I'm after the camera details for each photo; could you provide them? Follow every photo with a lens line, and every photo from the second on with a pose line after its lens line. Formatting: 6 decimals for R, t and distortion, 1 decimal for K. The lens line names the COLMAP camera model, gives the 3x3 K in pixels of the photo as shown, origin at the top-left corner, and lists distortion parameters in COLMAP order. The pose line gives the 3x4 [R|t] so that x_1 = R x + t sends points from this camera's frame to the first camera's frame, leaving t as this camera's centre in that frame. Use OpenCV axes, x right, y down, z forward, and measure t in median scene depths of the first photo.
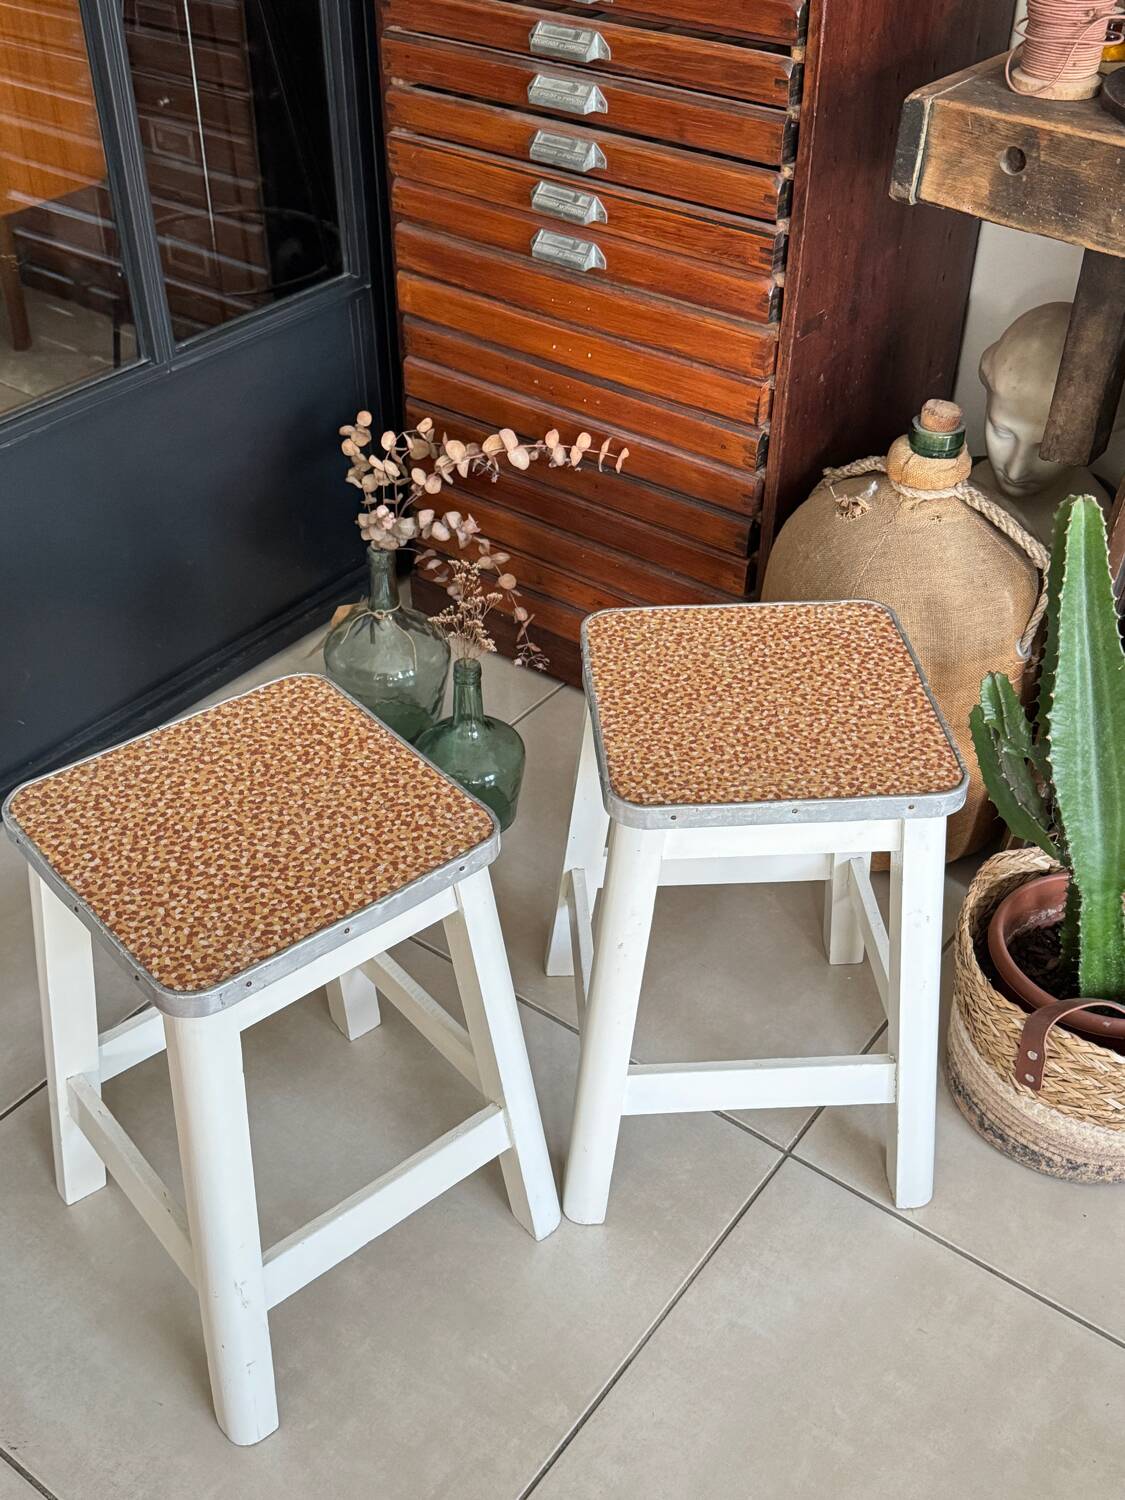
lens RADIAL K [[1562.0, 0, 565.3], [0, 1562.0, 753.9], [0, 0, 1]] dist [0.211558, -0.507888]
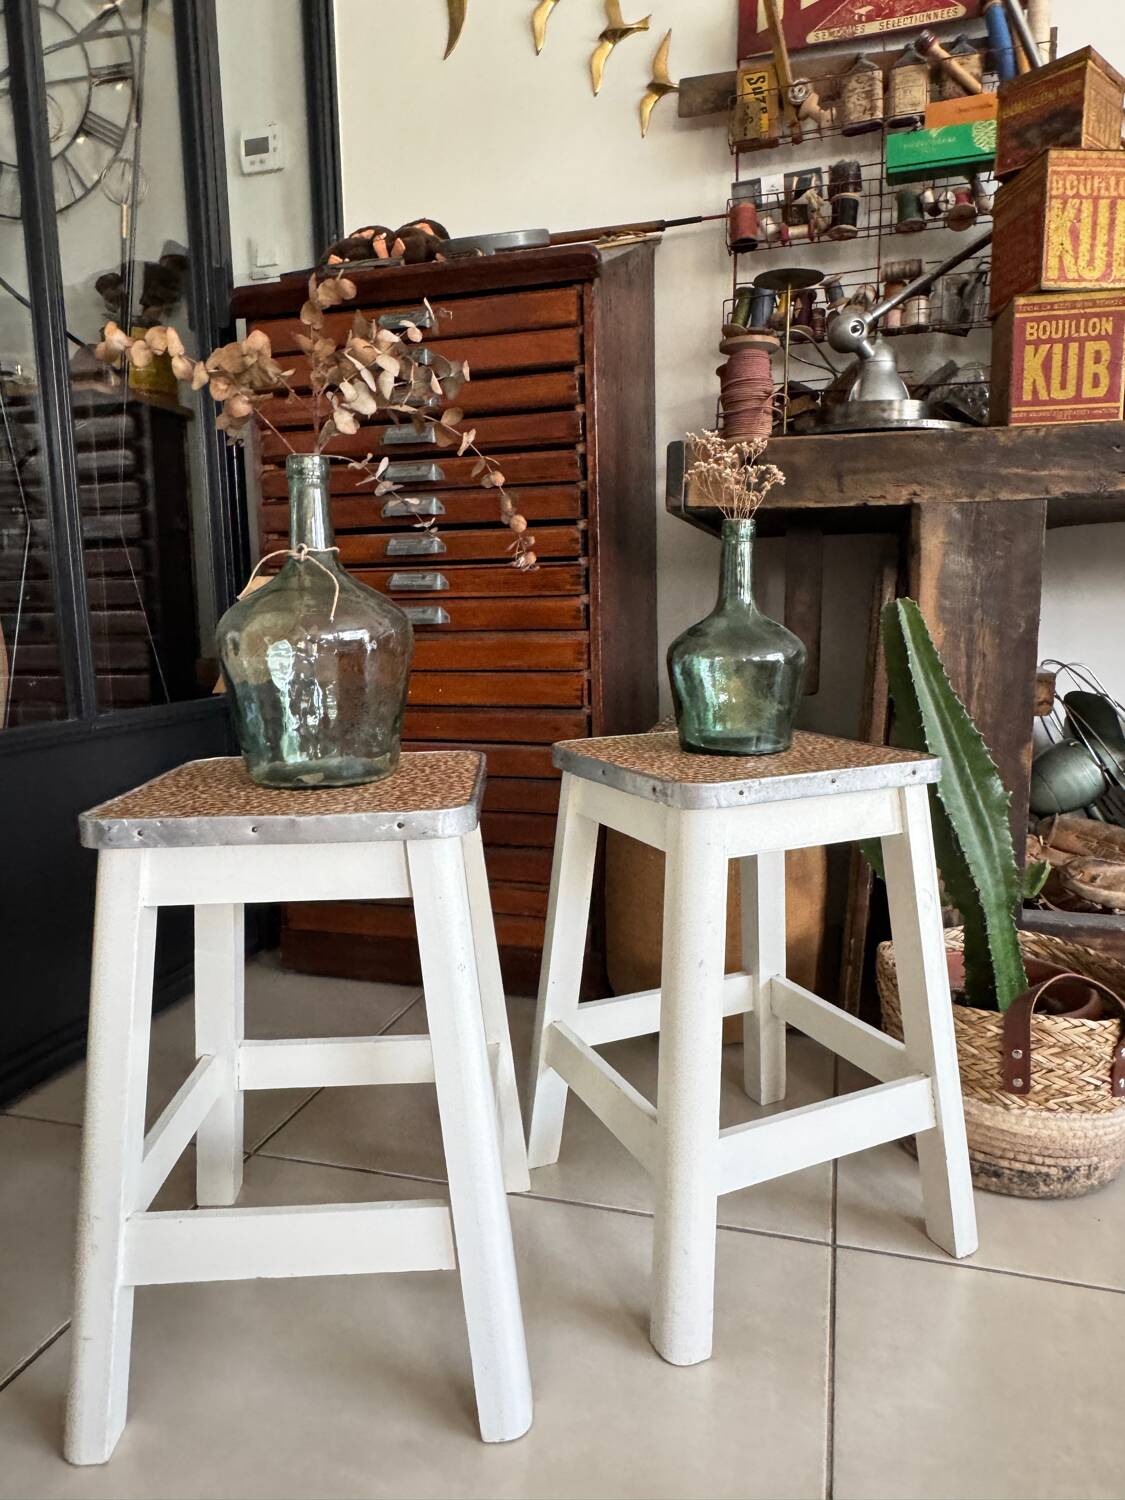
lens RADIAL K [[978.9, 0, 564.8], [0, 978.9, 733.6], [0, 0, 1]] dist [-0.005150, 0.003462]
pose [[0.935523, -0.069607, 0.346340, -0.217124], [0.234991, 0.854647, -0.462987, 0.230911], [-0.263771, 0.514522, 0.815899, 0.391704]]
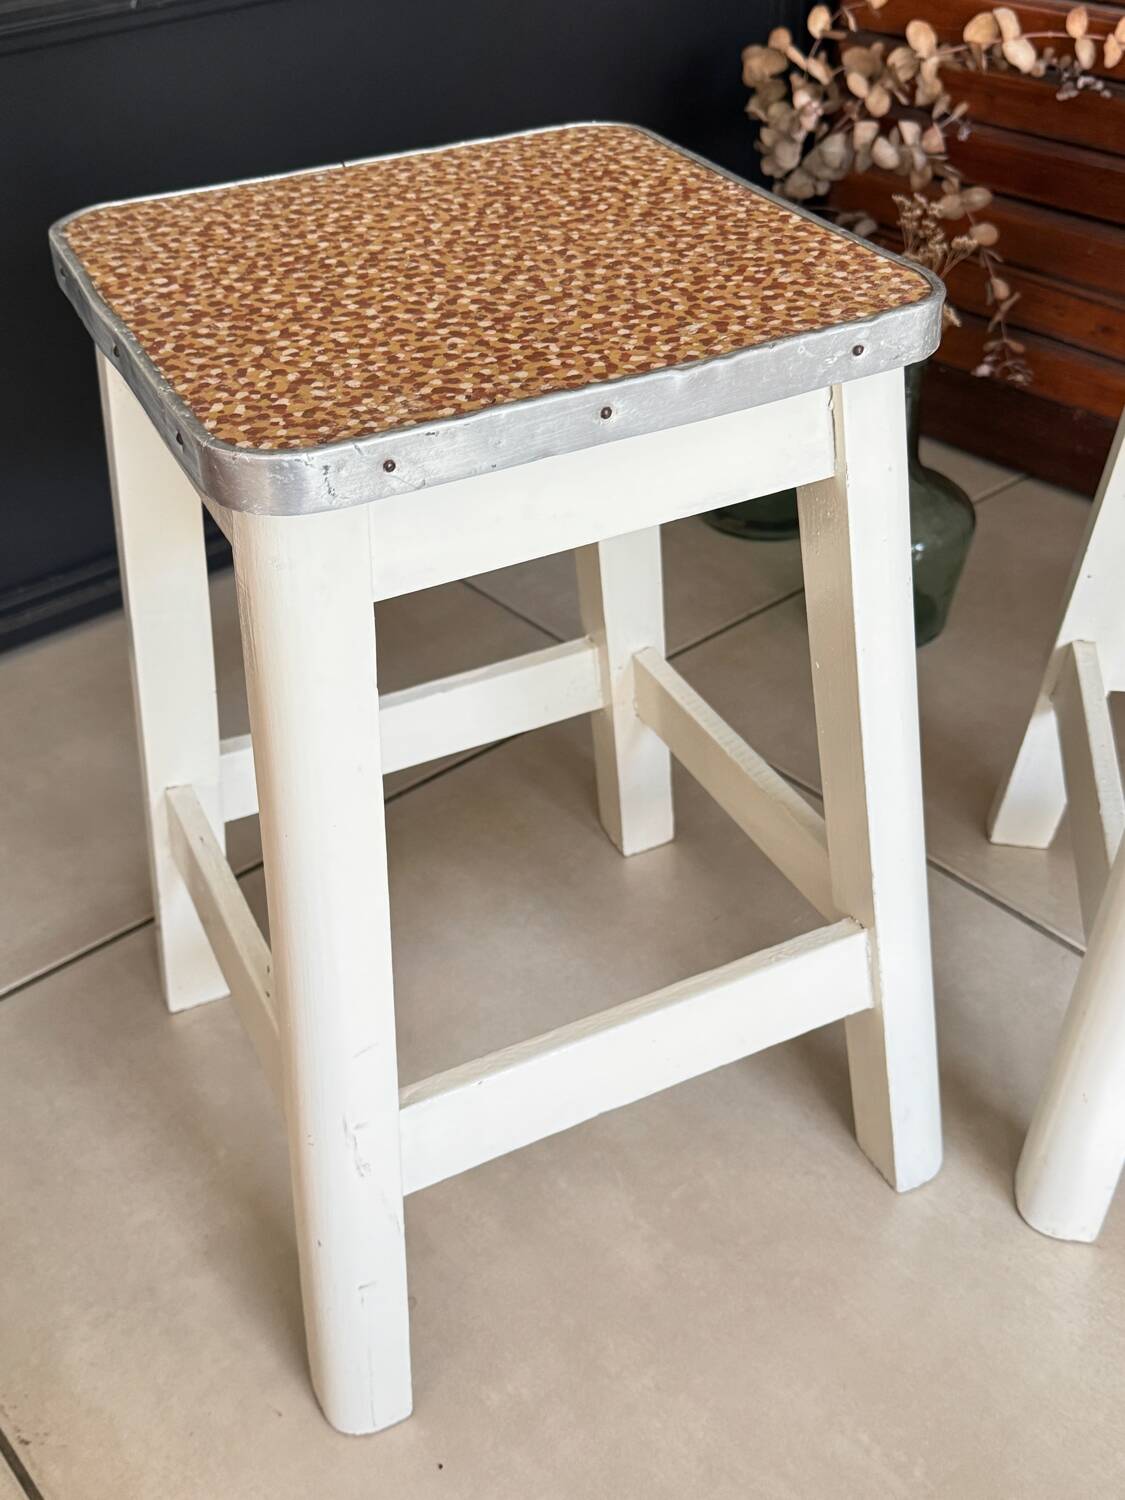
lens RADIAL K [[1580.4, 0, 560.7], [0, 1580.4, 760.5], [0, 0, 1]] dist [0.155784, -0.354793]
pose [[0.972431, 0.104401, -0.208516, -0.056280], [-0.108639, 0.994041, -0.008944, 0.155102], [0.206339, 0.031350, 0.977978, 0.412161]]
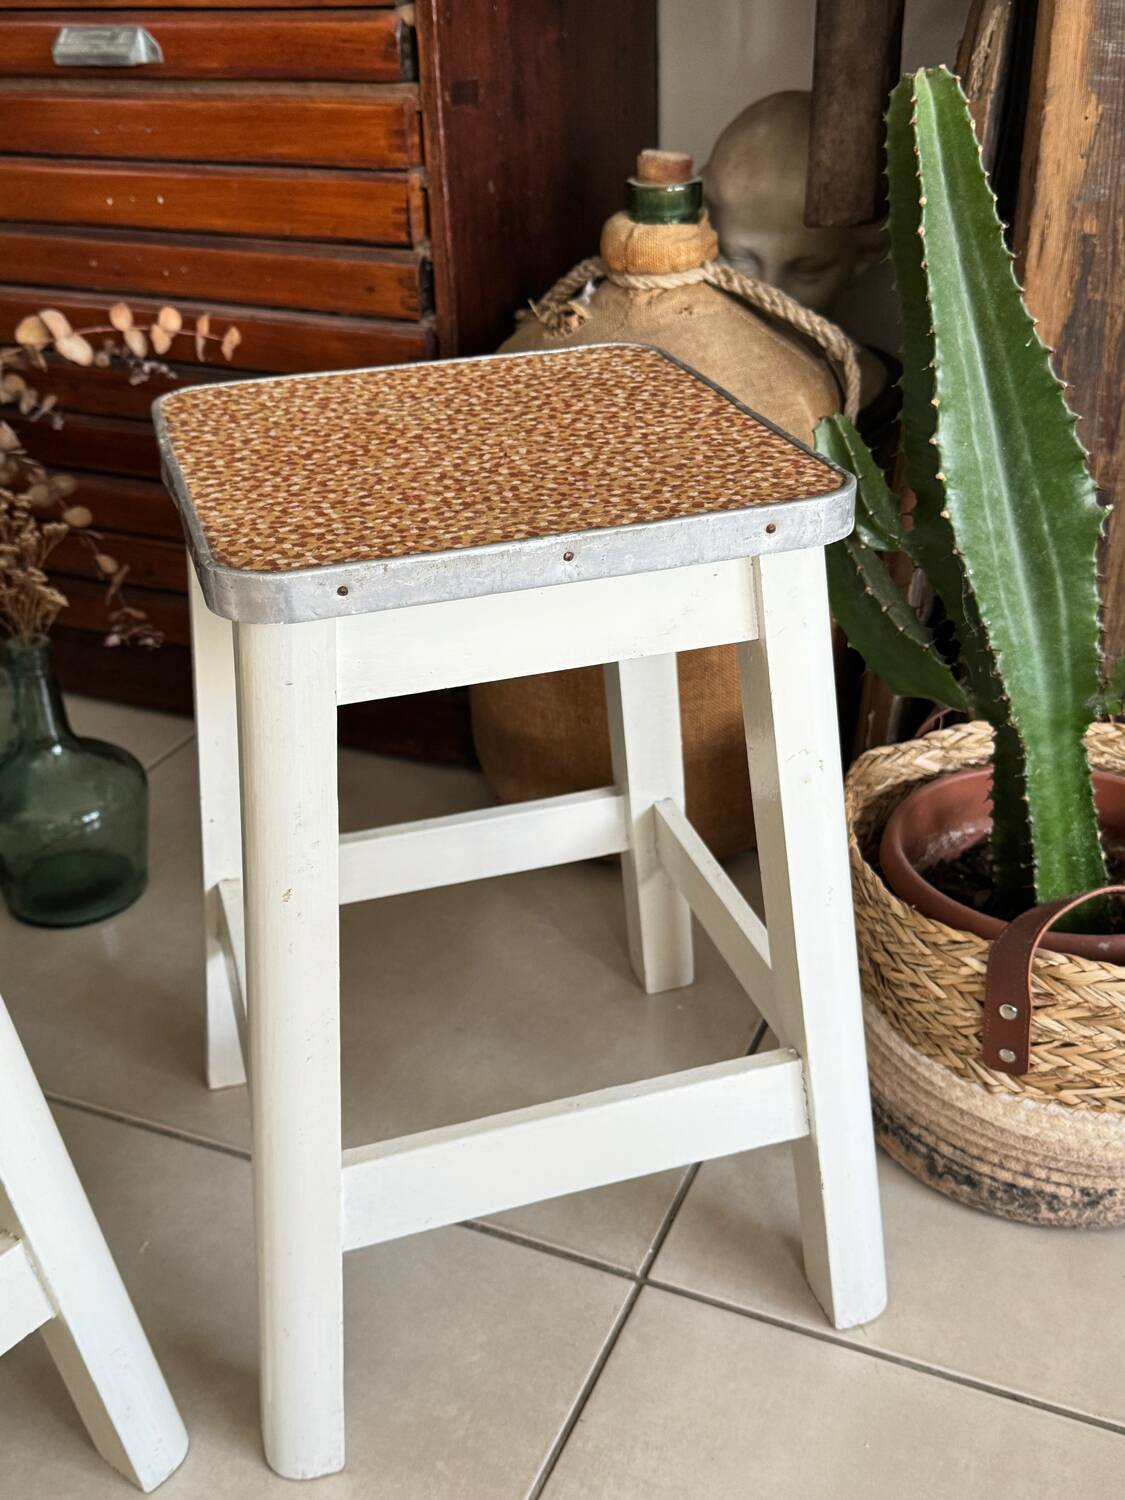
lens RADIAL K [[1571.8, 0, 562.5], [0, 1571.8, 750.0], [0, 0, 1]] dist [0.194891, -0.466439]
pose [[0.973115, -0.138470, 0.184045, 0.029988], [0.166890, 0.974633, -0.149127, 0.148629], [-0.158727, 0.175833, 0.971539, 0.403866]]
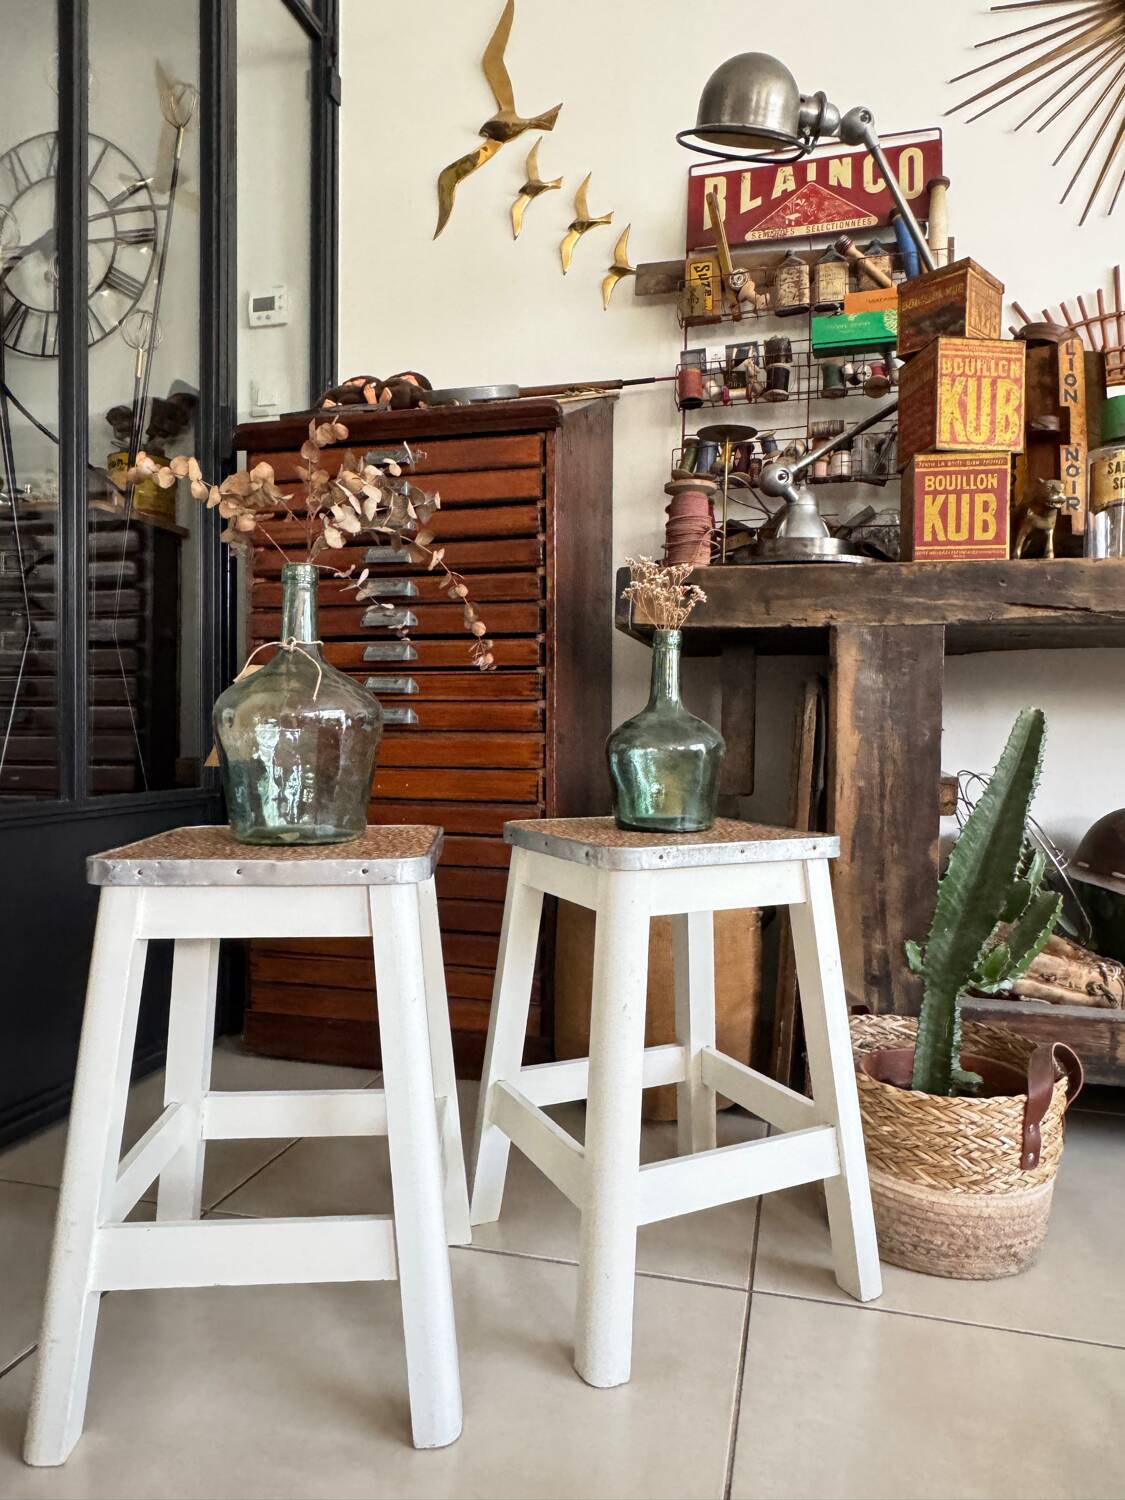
lens RADIAL K [[978.9, 0, 563.9], [0, 978.9, 738.3], [0, 0, 1]] dist [0.000293, -0.000270]
pose [[0.926175, -0.003449, 0.377079, -0.235017], [0.230343, 0.796899, -0.558475, 0.306527], [-0.298567, 0.604103, 0.738862, 0.332873]]
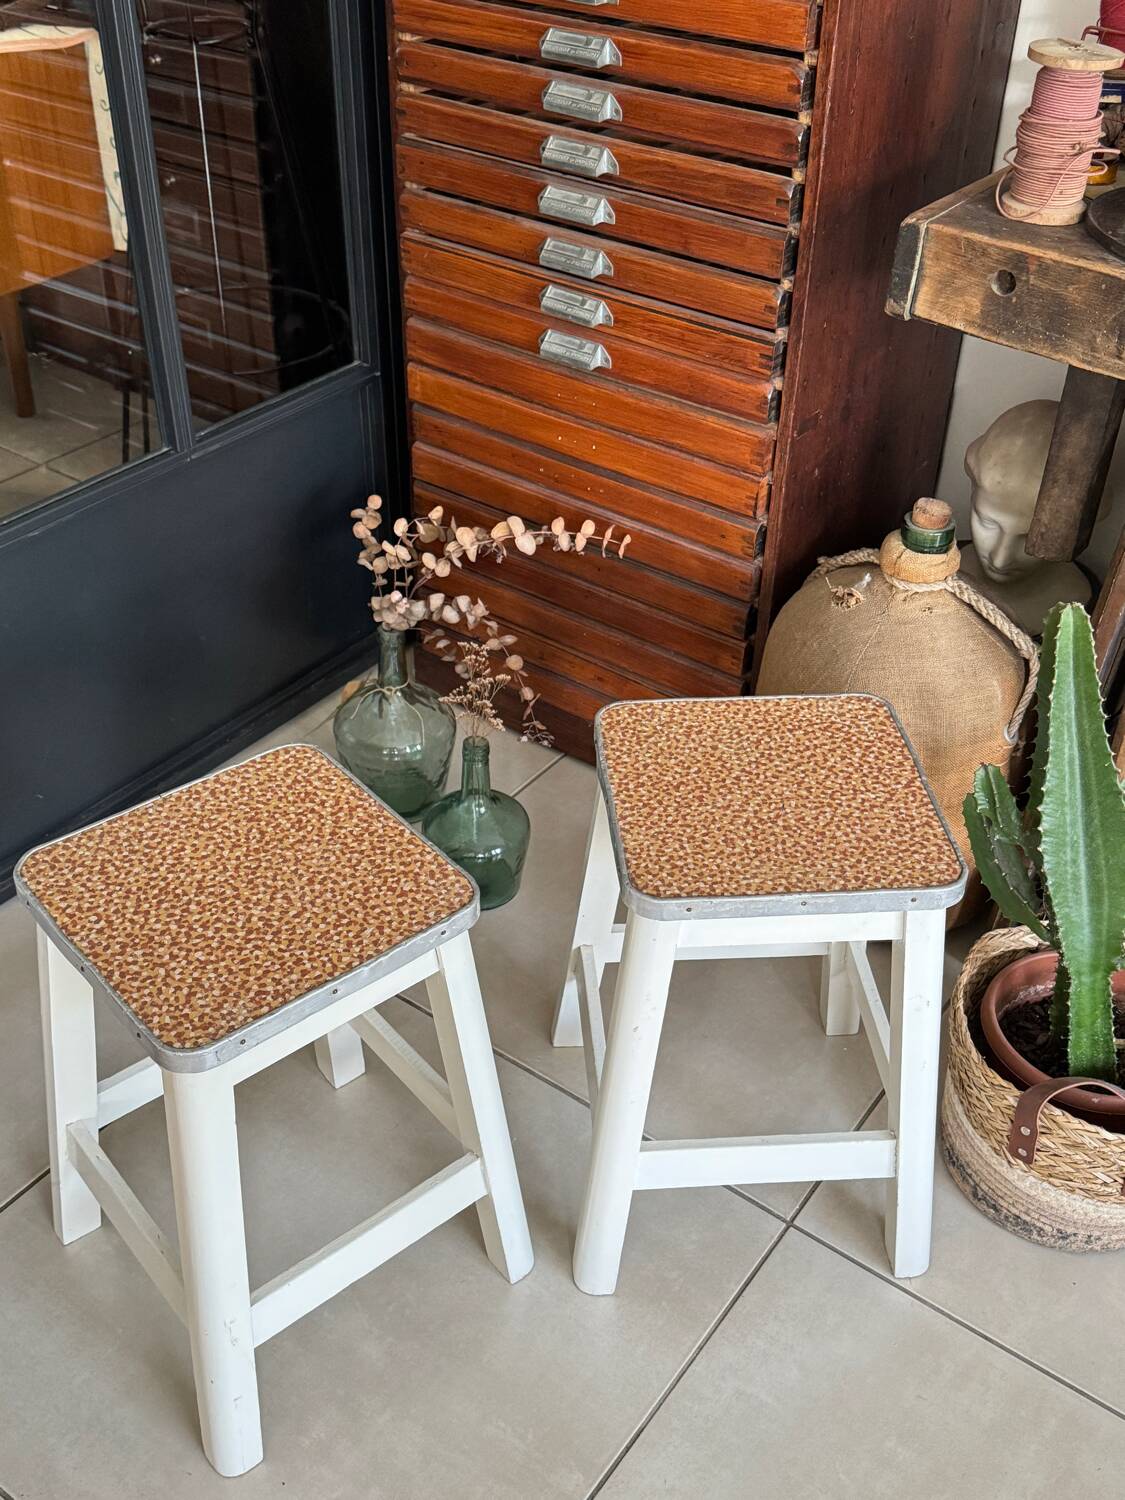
lens RADIAL K [[1562.0, 0, 565.3], [0, 1562.0, 753.9], [0, 0, 1]] dist [0.211558, -0.507888]
pose [[0.999817, 0.003087, 0.018860, -0.028032], [-0.002688, 0.999772, -0.021174, -0.033961], [-0.018921, 0.021119, 0.999598, -0.044352]]
